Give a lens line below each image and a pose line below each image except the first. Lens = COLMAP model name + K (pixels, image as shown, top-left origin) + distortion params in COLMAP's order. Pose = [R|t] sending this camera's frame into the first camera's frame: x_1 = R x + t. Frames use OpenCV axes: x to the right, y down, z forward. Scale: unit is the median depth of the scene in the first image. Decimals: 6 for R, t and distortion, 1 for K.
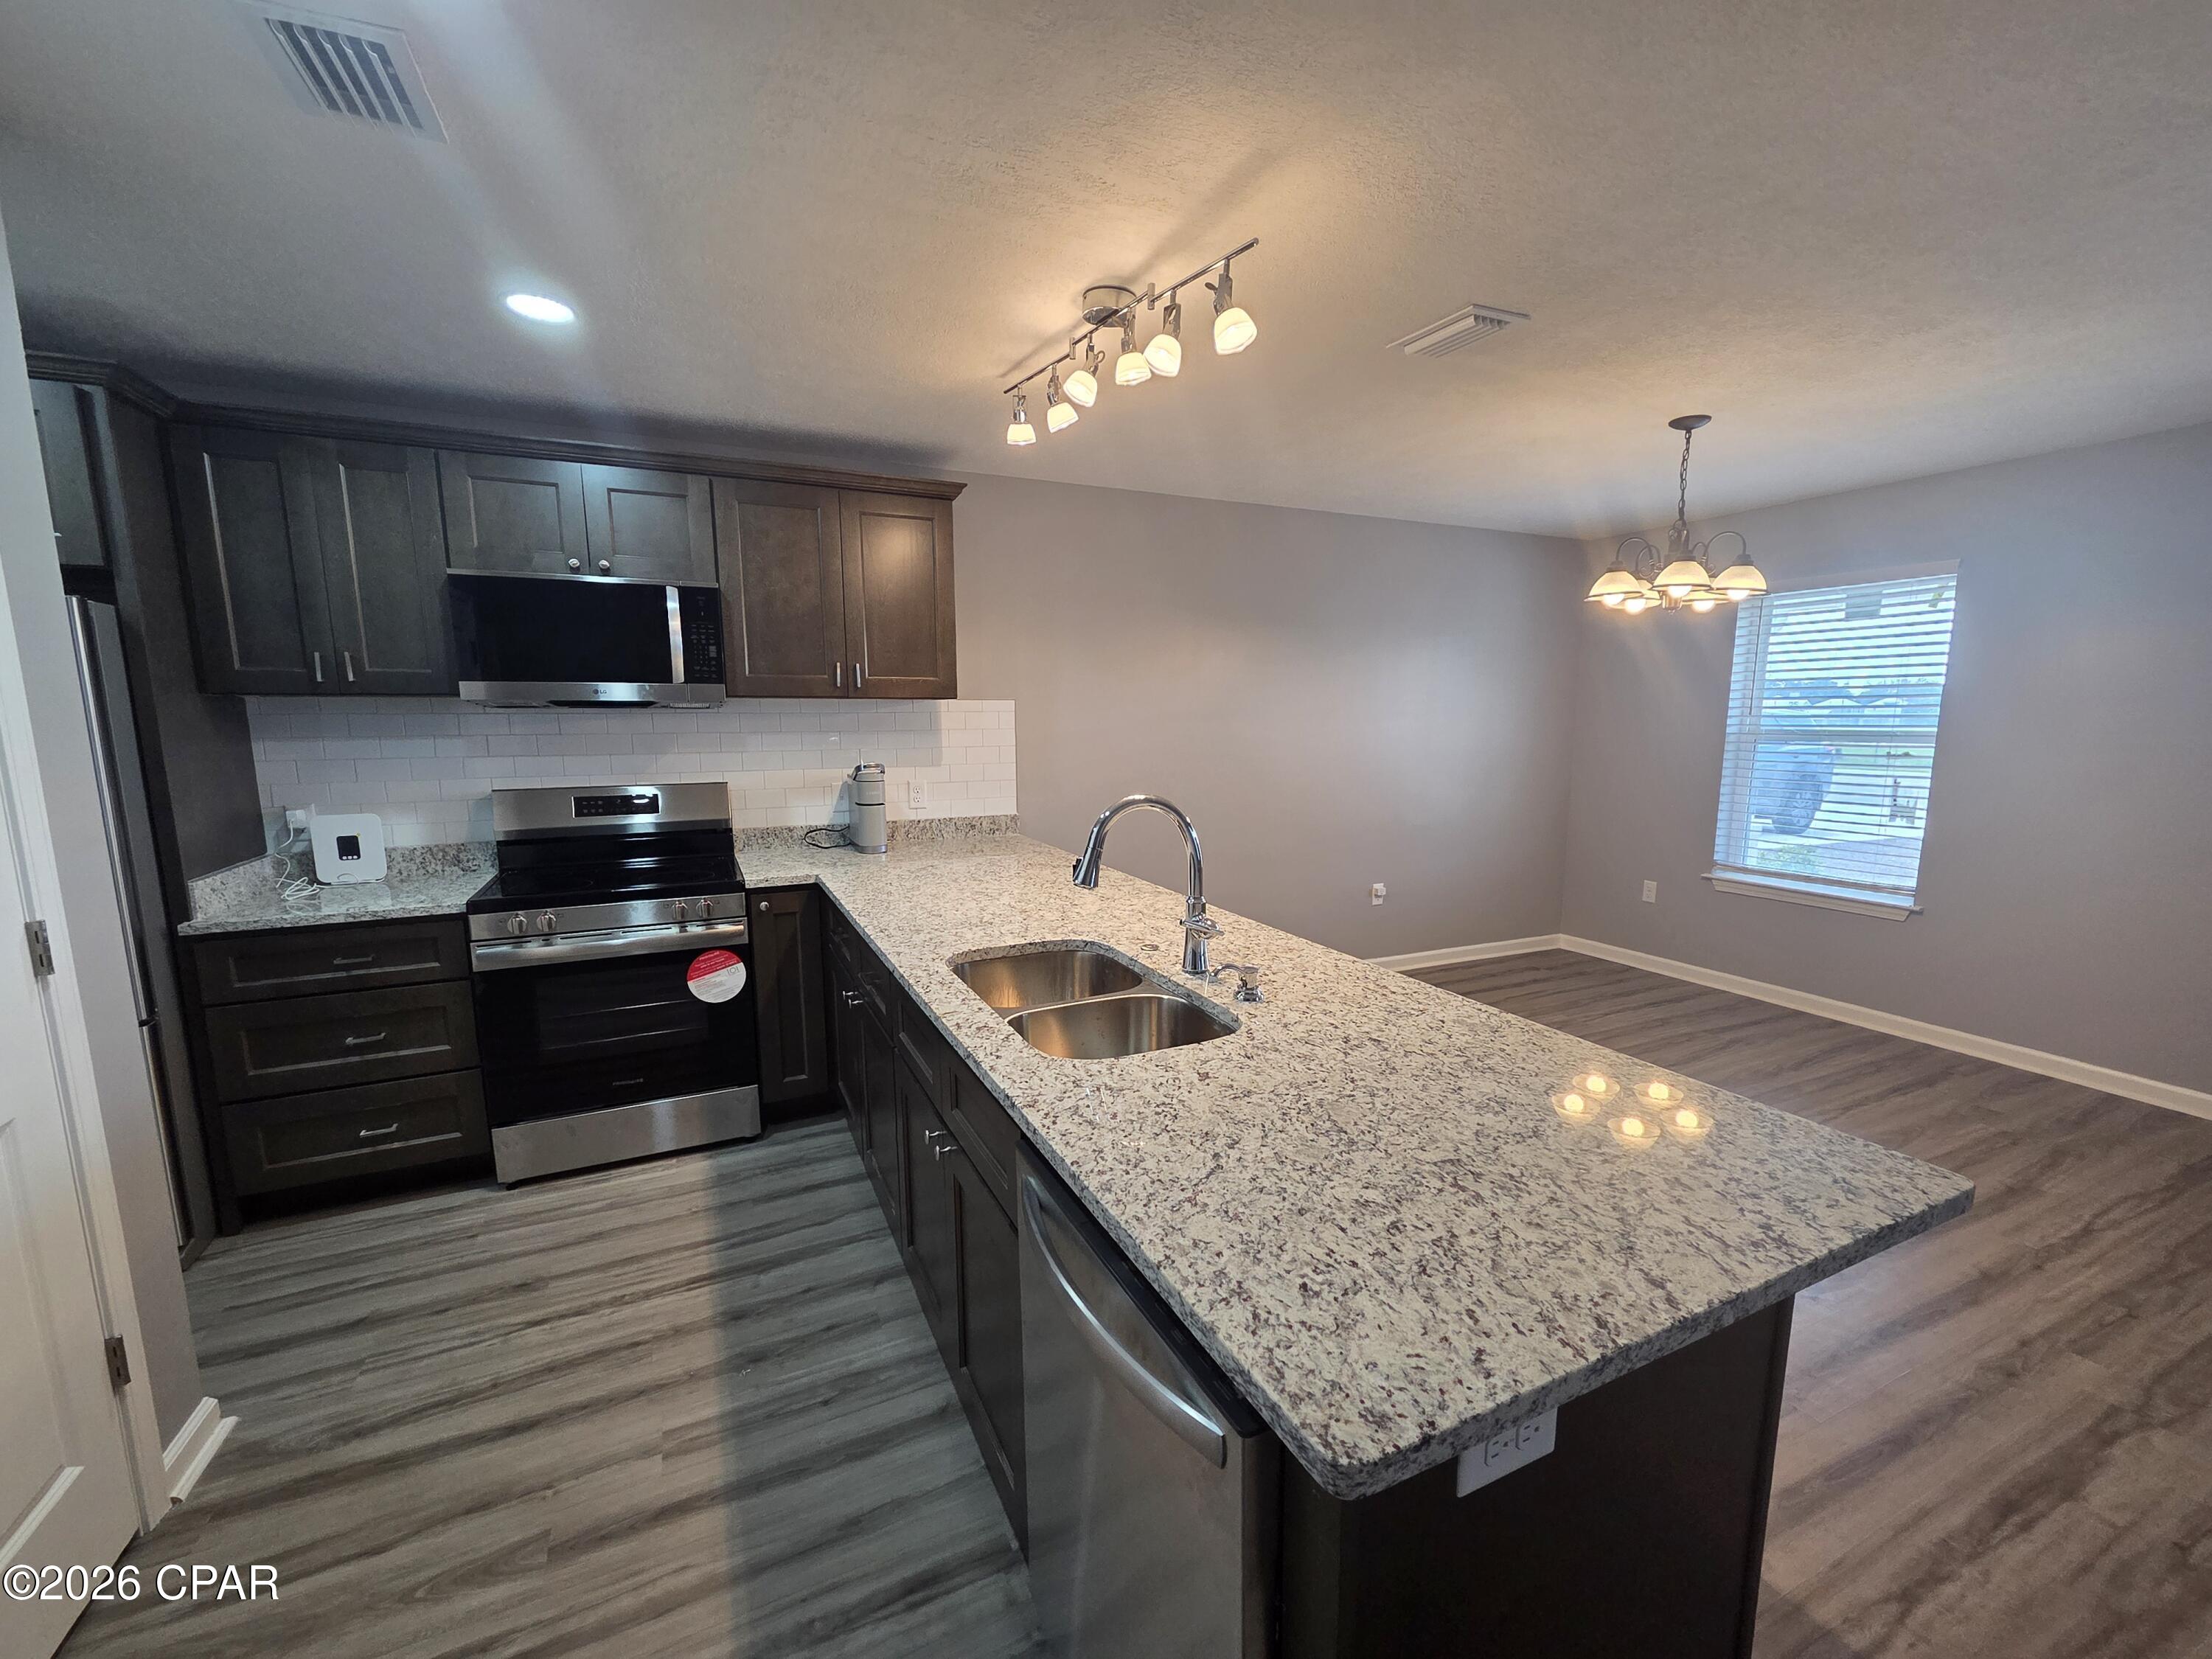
lens RADIAL K [[909.0, 0, 1115.8], [0, 909.0, 837.3], [0, 0, 1]] dist [0.002230, -0.000084]
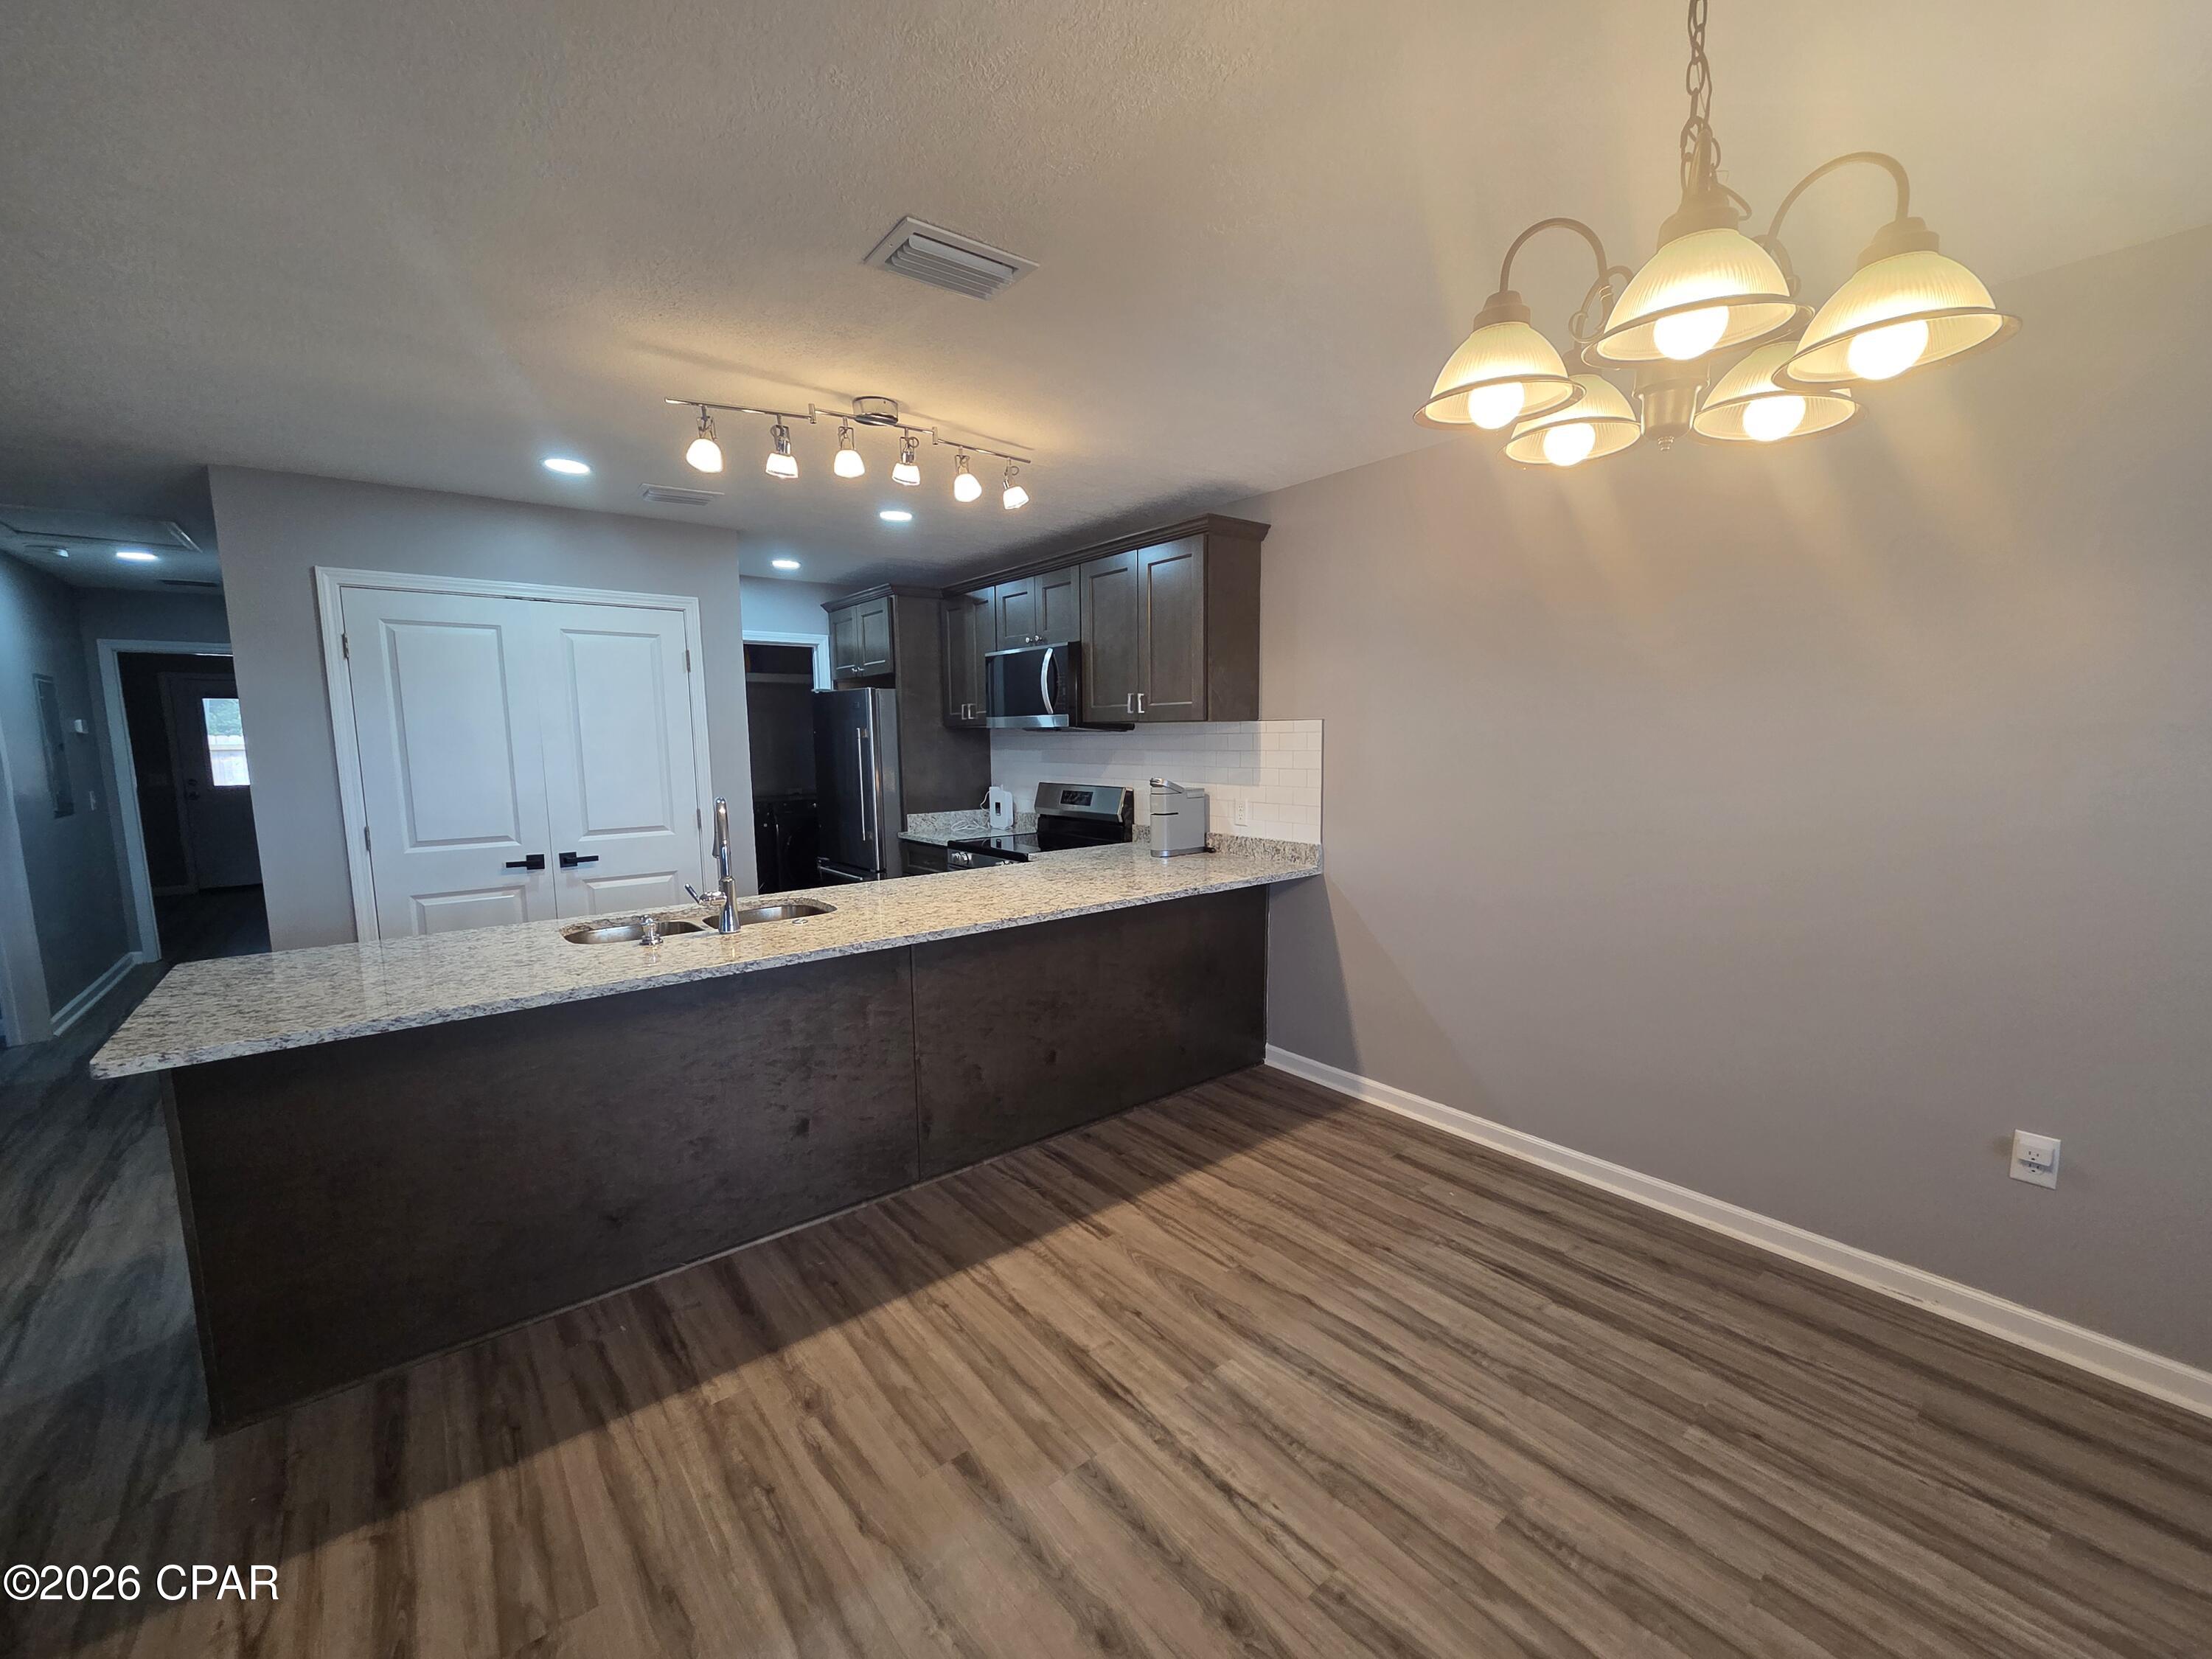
lens RADIAL K [[909.0, 0, 1118.5], [0, 909.0, 838.2], [0, 0, 1]] dist [0.002230, -0.000084]
pose [[0.232933, 0.114922, -0.965679, 0.756829], [-0.120110, 0.988790, 0.088701, -0.092711], [0.965047, 0.095326, 0.244125, 0.614041]]
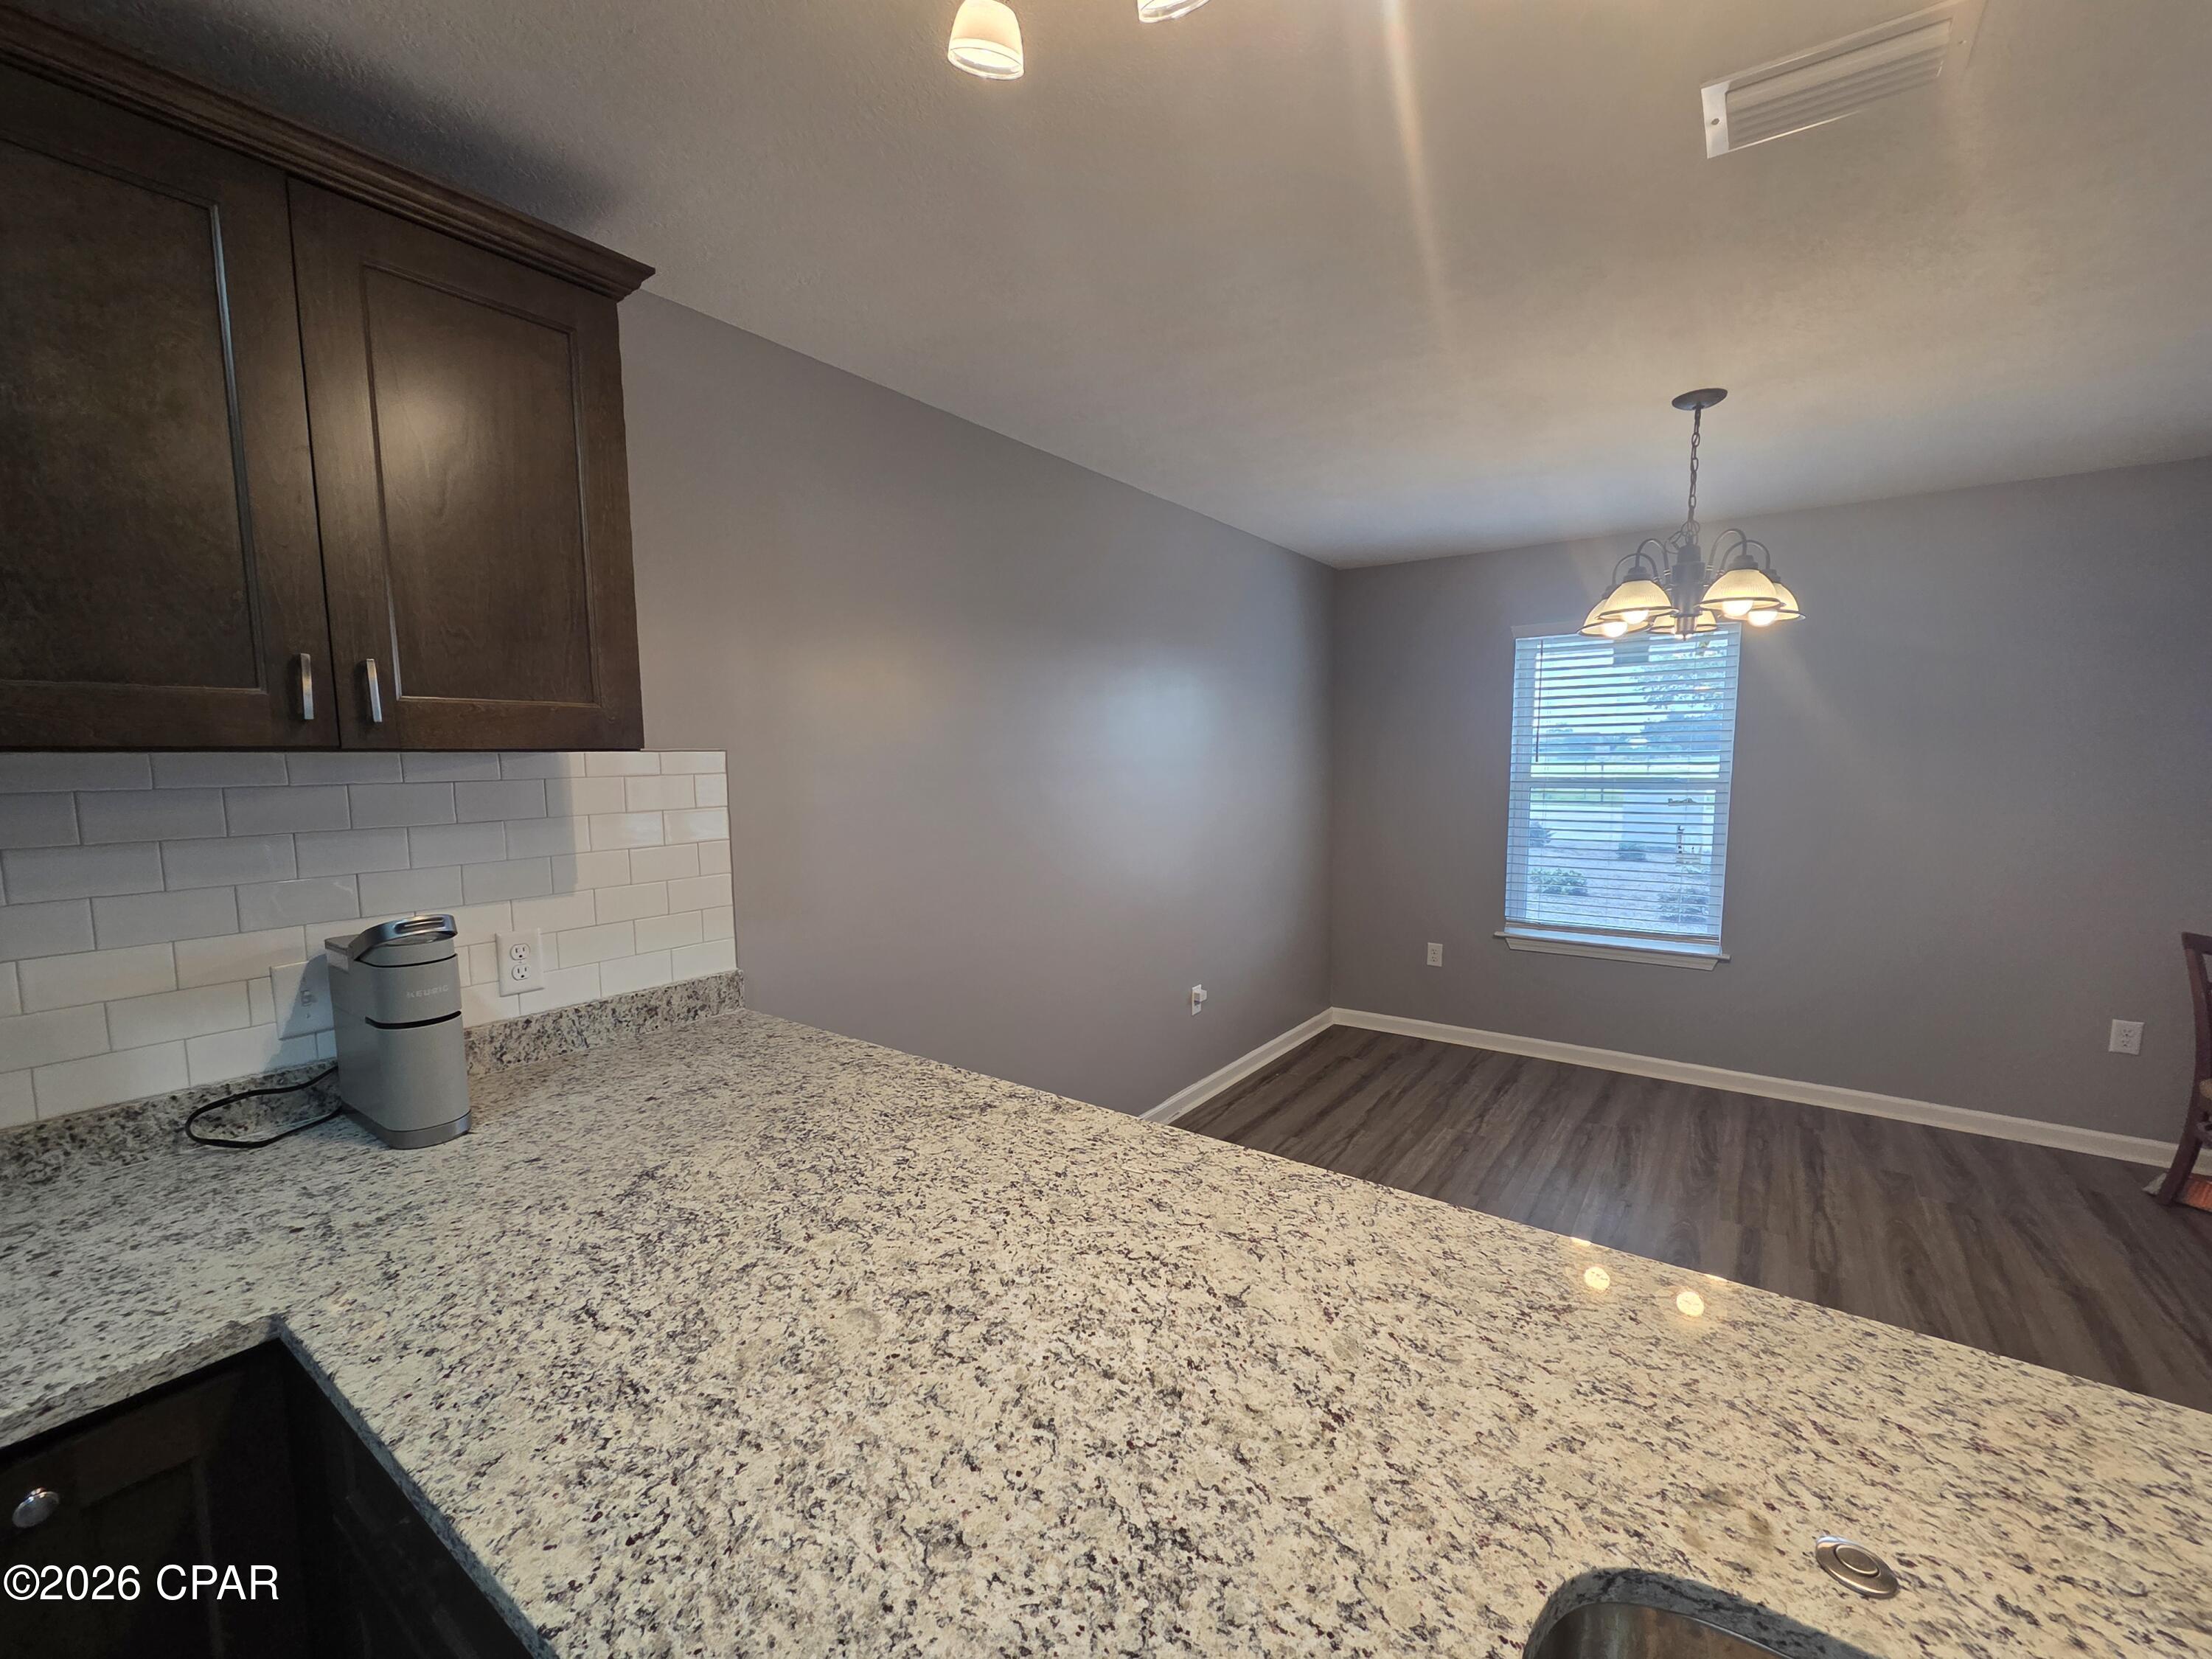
lens RADIAL K [[909.0, 0, 1113.3], [0, 909.0, 843.9], [0, 0, 1]] dist [0.002230, -0.000084]
pose [[0.874985, -0.053626, 0.481170, -0.174835], [0.072986, 0.997099, -0.021595, -0.073849], [-0.478616, 0.054014, 0.876361, 0.463424]]
